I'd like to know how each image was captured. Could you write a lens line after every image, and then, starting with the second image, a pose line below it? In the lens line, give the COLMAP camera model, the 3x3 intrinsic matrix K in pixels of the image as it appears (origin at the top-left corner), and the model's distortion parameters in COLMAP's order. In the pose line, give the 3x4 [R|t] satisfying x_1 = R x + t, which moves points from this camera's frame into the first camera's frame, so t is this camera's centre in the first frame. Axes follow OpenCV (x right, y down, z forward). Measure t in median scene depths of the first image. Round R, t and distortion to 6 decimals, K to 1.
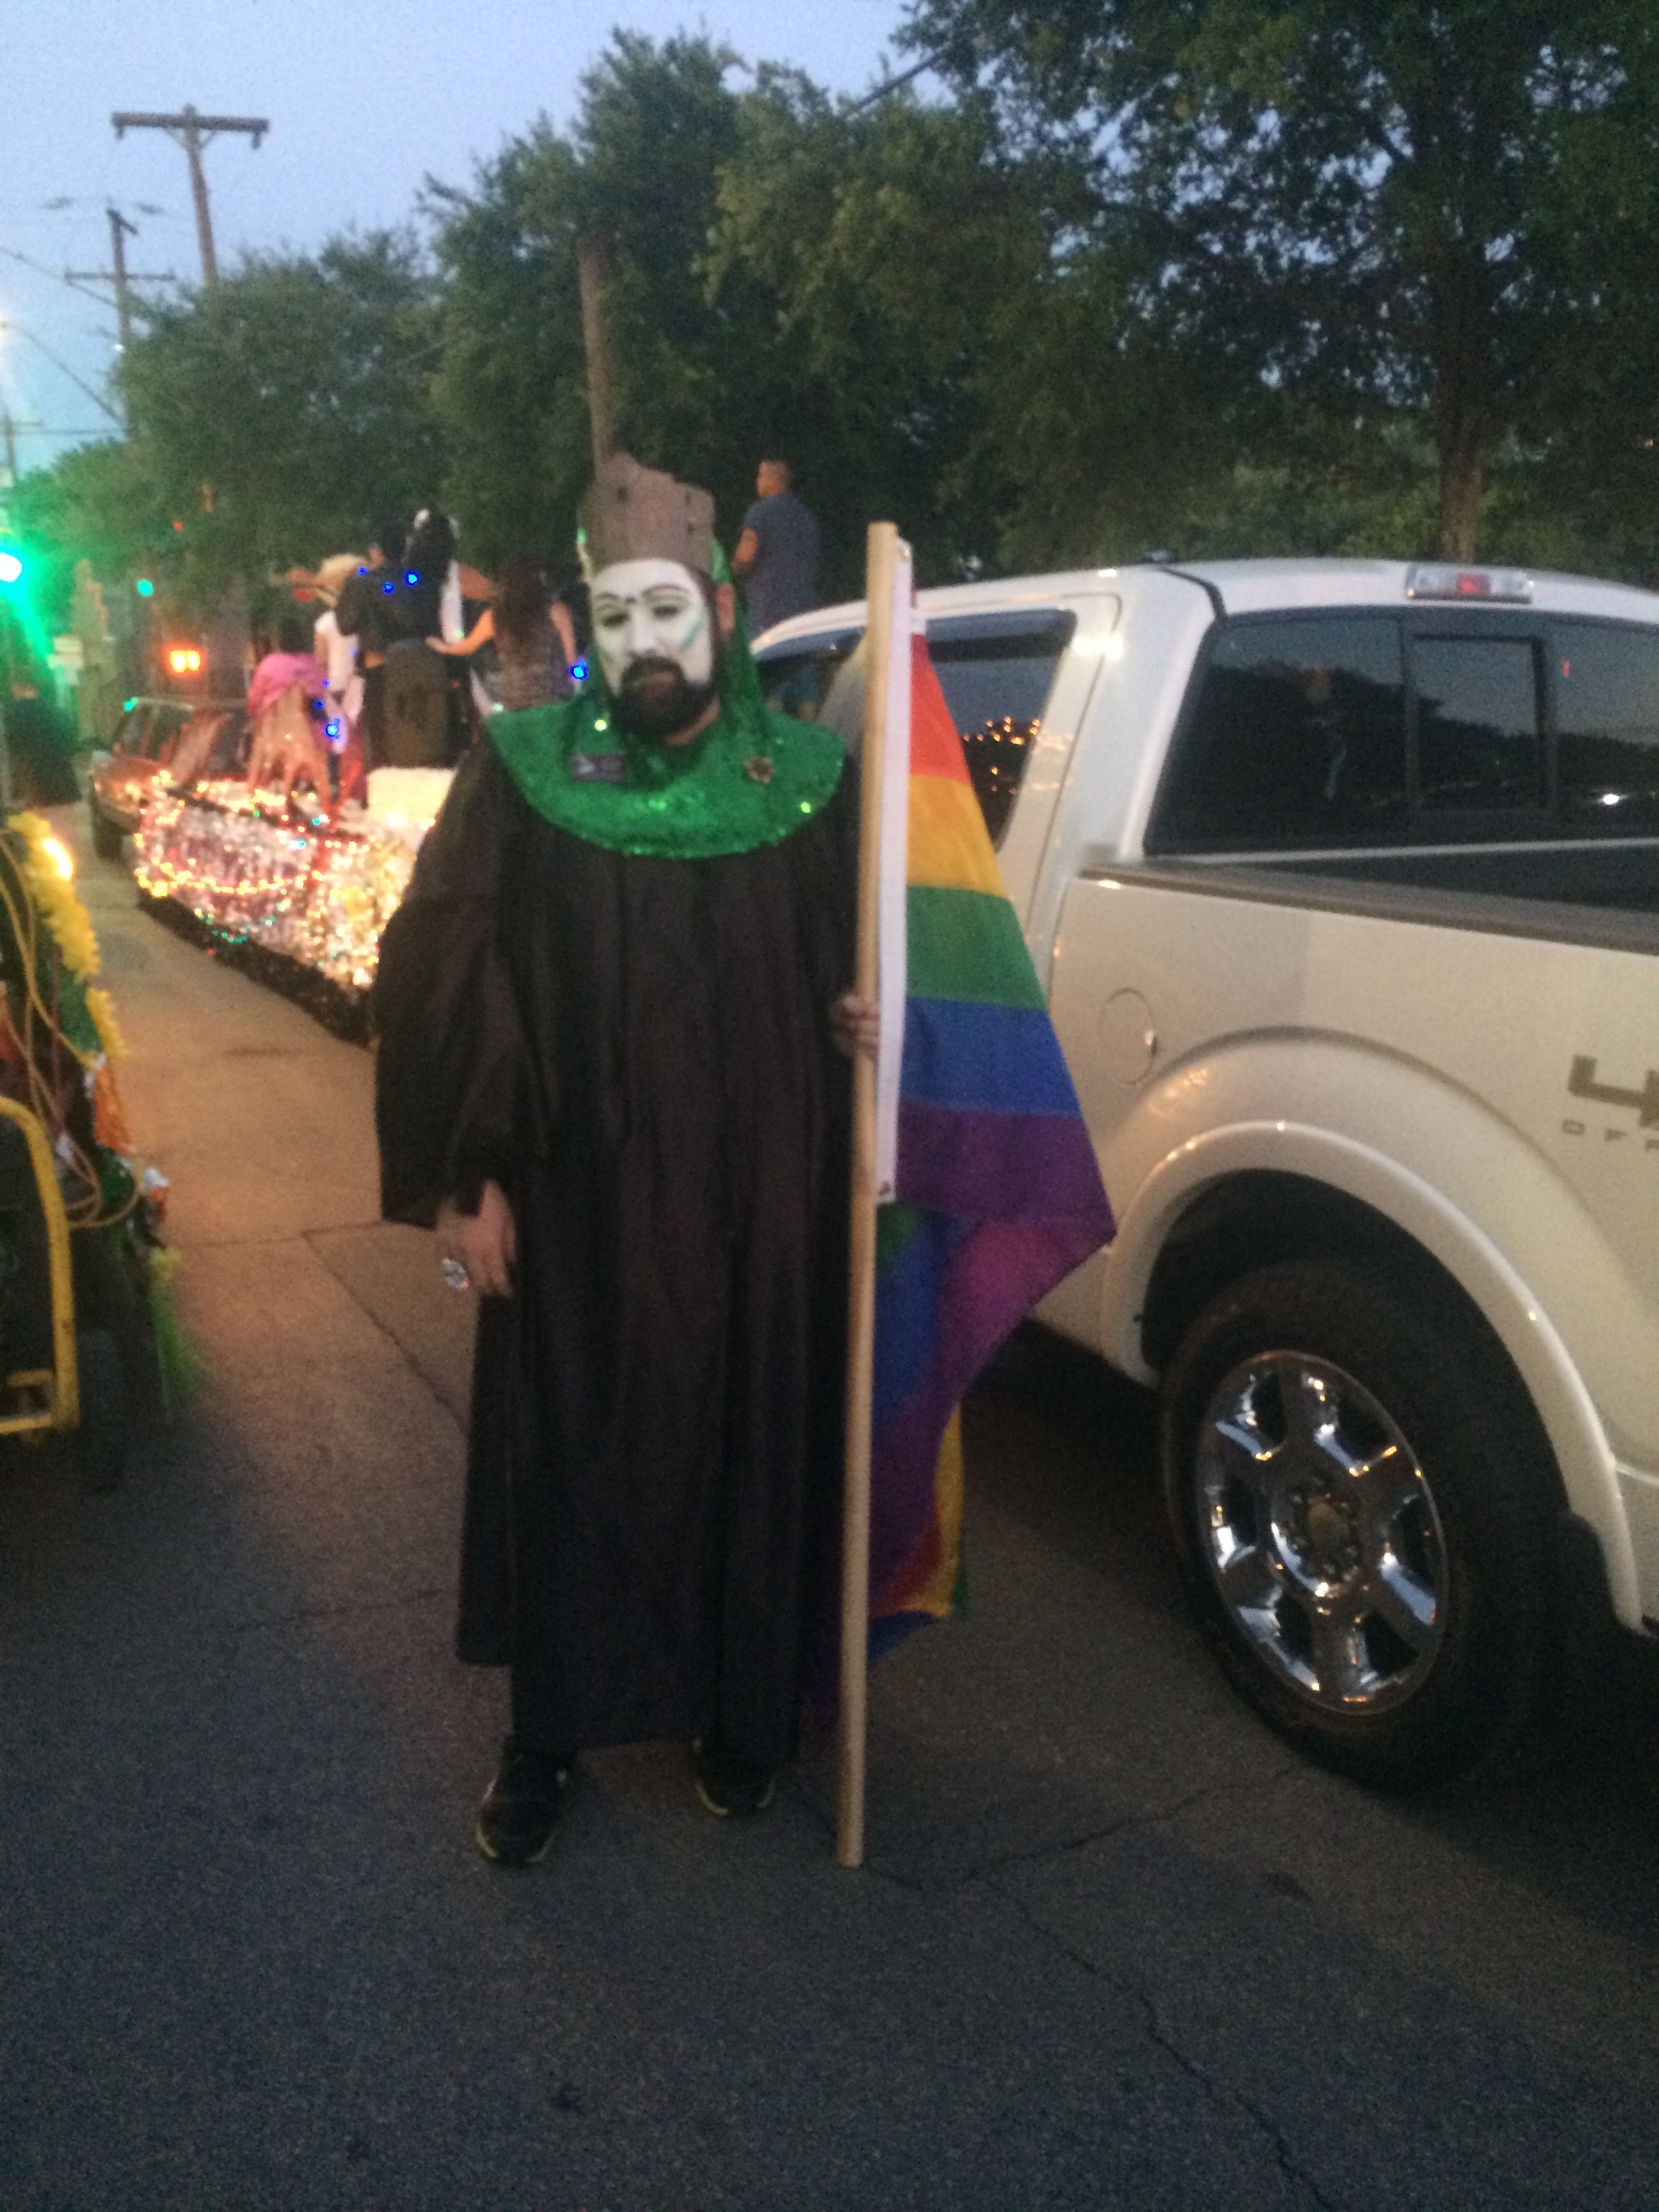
lens RADIAL K [[1881.5, 0, 829.2], [0, 1881.5, 1118.4], [0, 0, 1]] dist [0.062873, -0.069020]
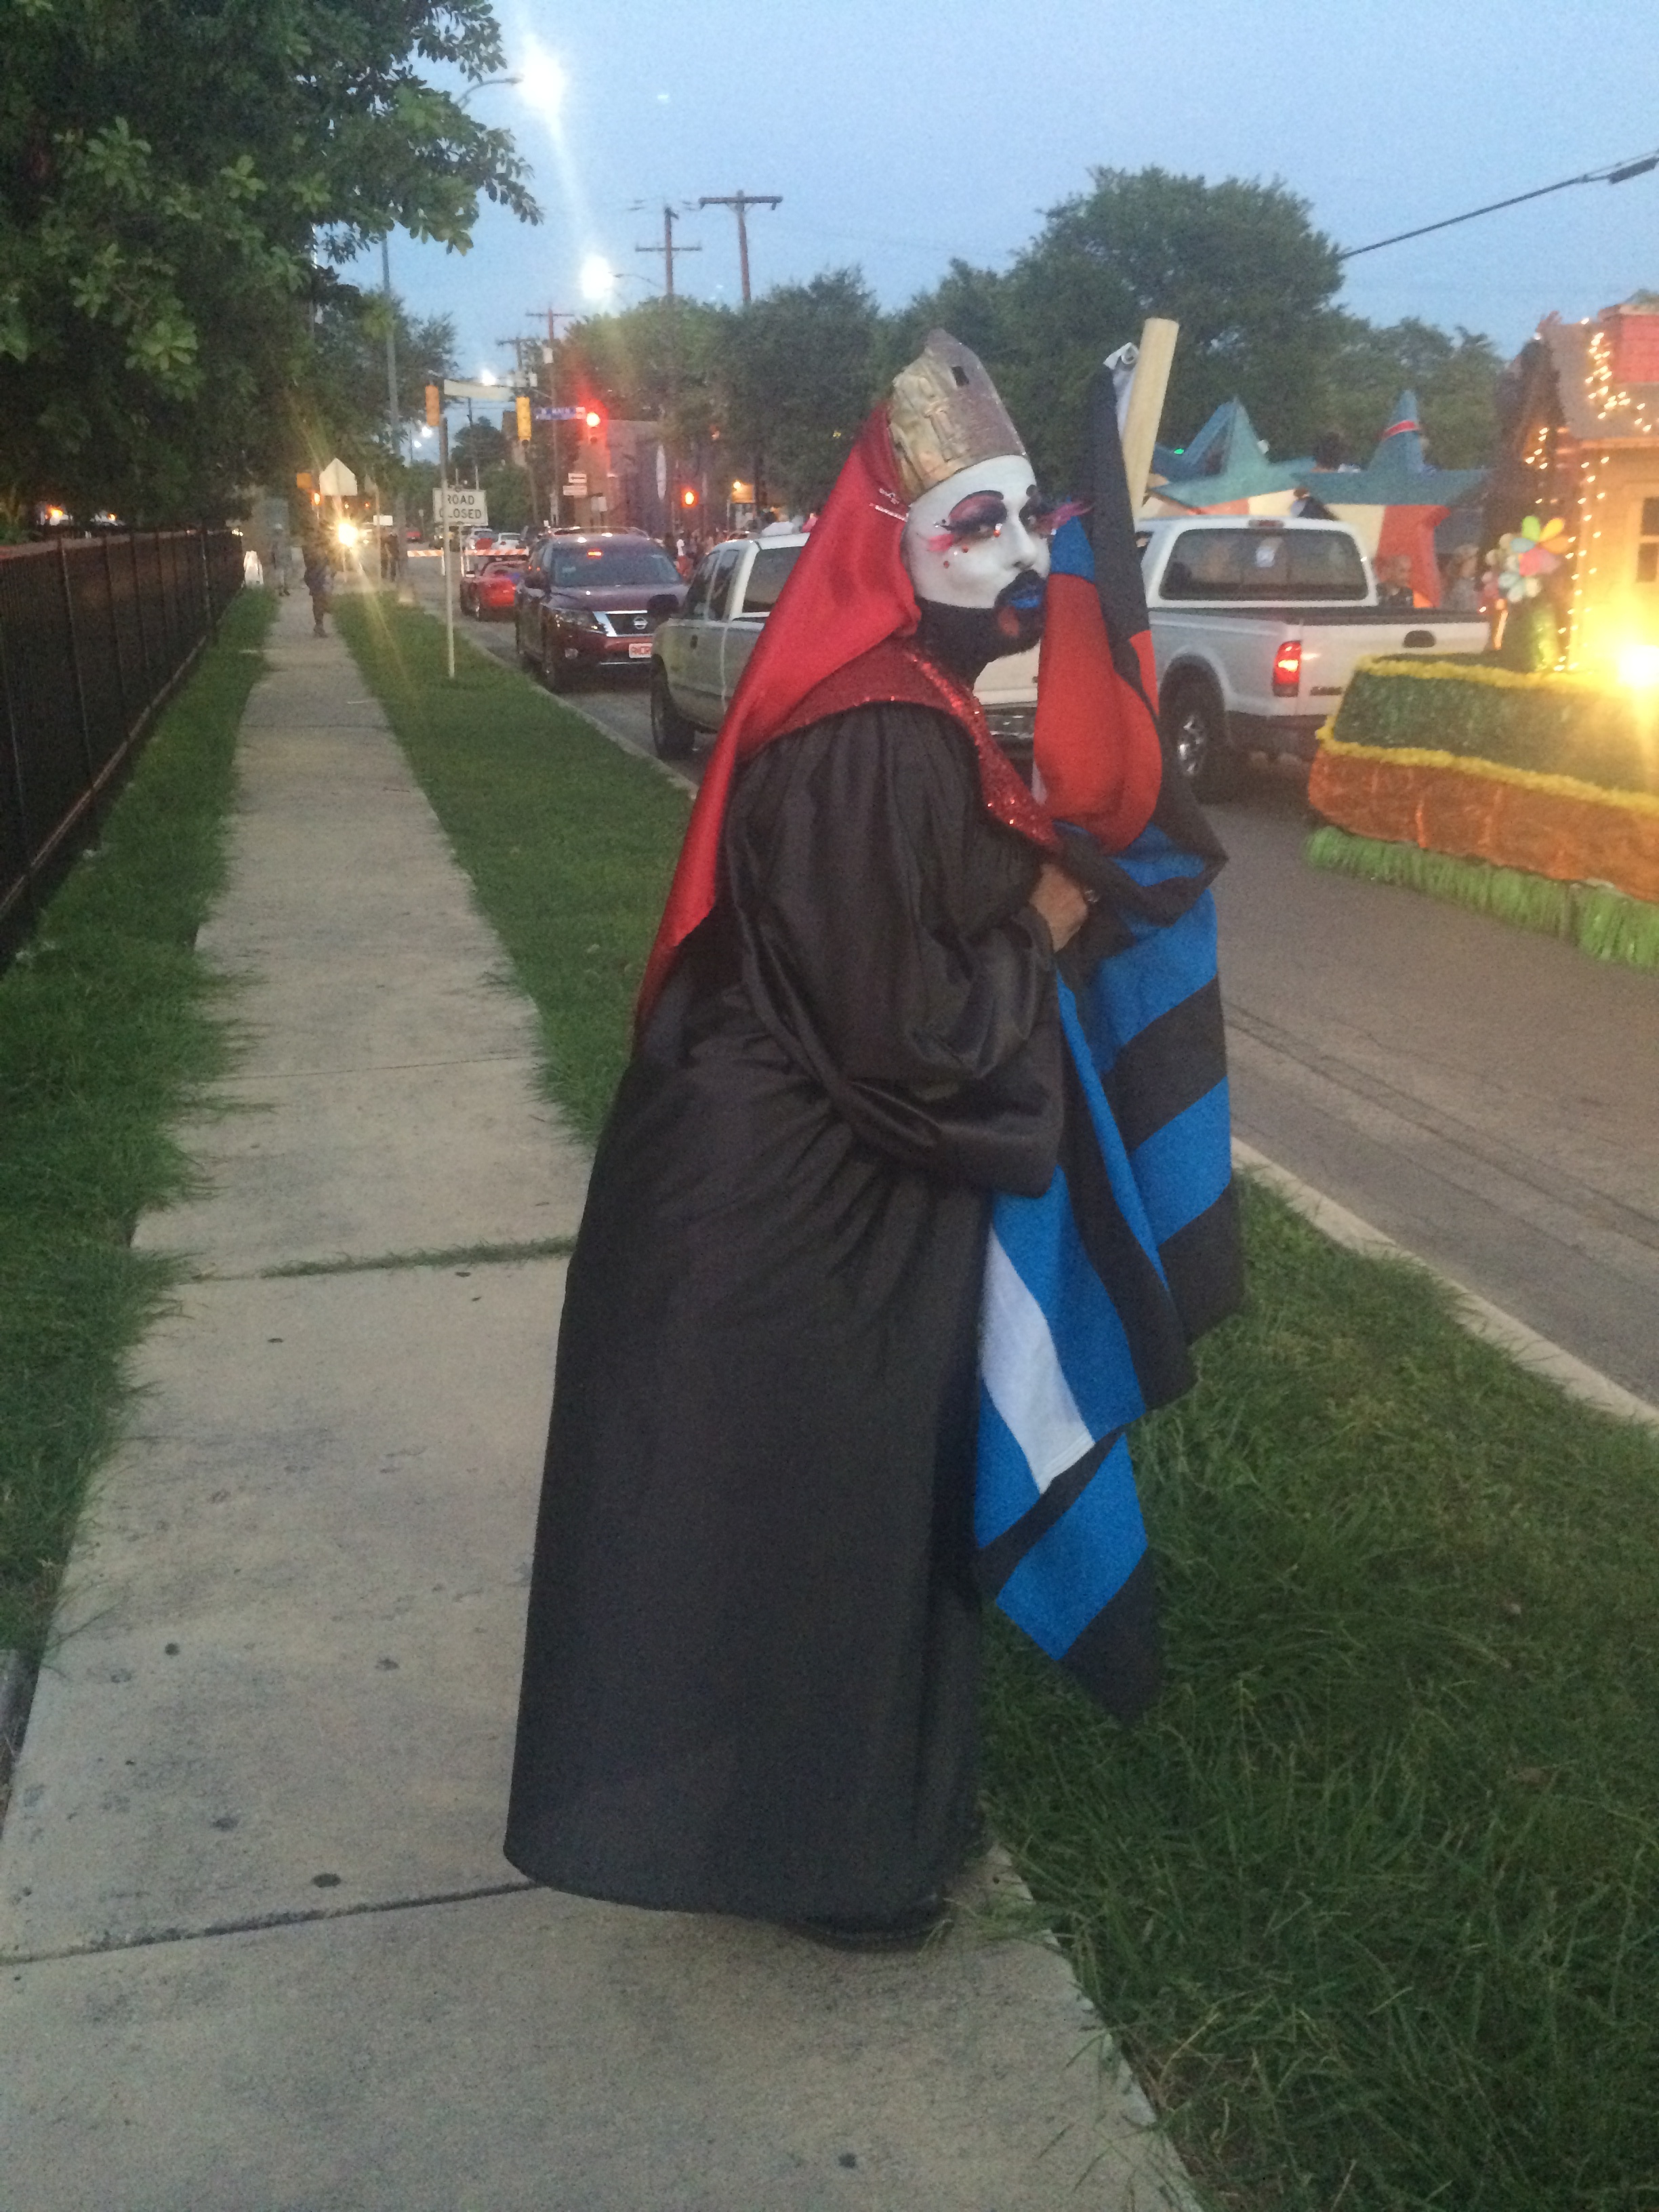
lens RADIAL K [[1881.5, 0, 829.2], [0, 1881.5, 1118.4], [0, 0, 1]] dist [0.062873, -0.069020]
pose [[0.980732, 0.069395, -0.182617, 0.136892], [-0.052387, 0.993966, 0.096369, 0.164529], [0.188202, -0.084945, 0.978450, -0.820367]]
